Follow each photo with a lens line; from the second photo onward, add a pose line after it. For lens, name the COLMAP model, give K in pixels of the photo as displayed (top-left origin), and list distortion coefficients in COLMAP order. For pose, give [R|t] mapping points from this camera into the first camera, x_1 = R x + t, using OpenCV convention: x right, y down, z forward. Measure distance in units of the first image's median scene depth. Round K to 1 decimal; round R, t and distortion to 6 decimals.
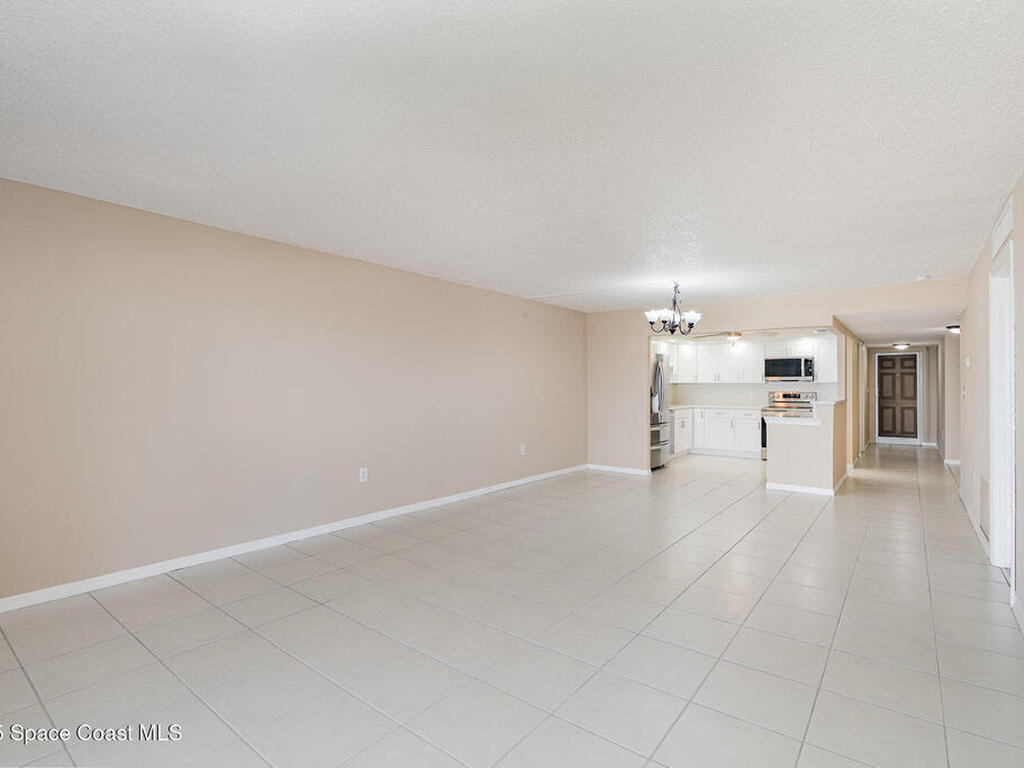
lens RADIAL K [[507.4, 0, 535.2], [0, 507.4, 383.3], [0, 0, 1]] dist [-0.000401, -0.000816]
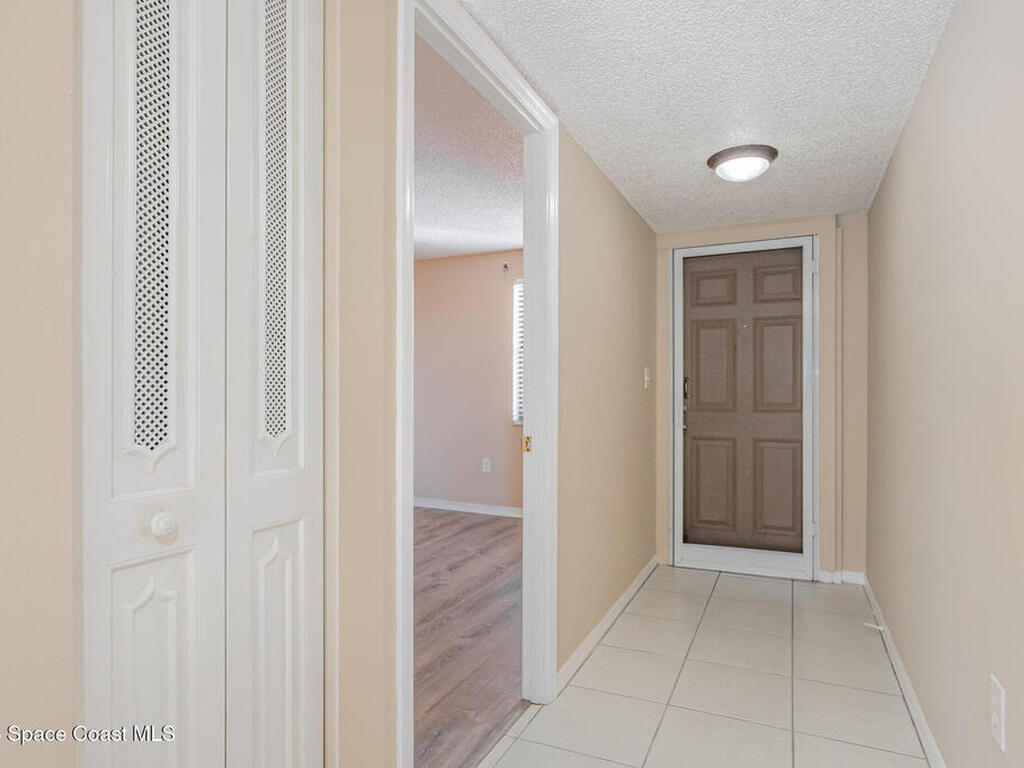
lens RADIAL K [[586.0, 0, 536.4], [0, 586.0, 388.5], [0, 0, 1]] dist [0.003101, 0.000170]
pose [[0.964413, -0.003331, 0.264381, 0.547358], [-0.000884, 0.999874, 0.015820, 0.014355], [-0.264400, -0.015491, 0.964289, 0.756674]]
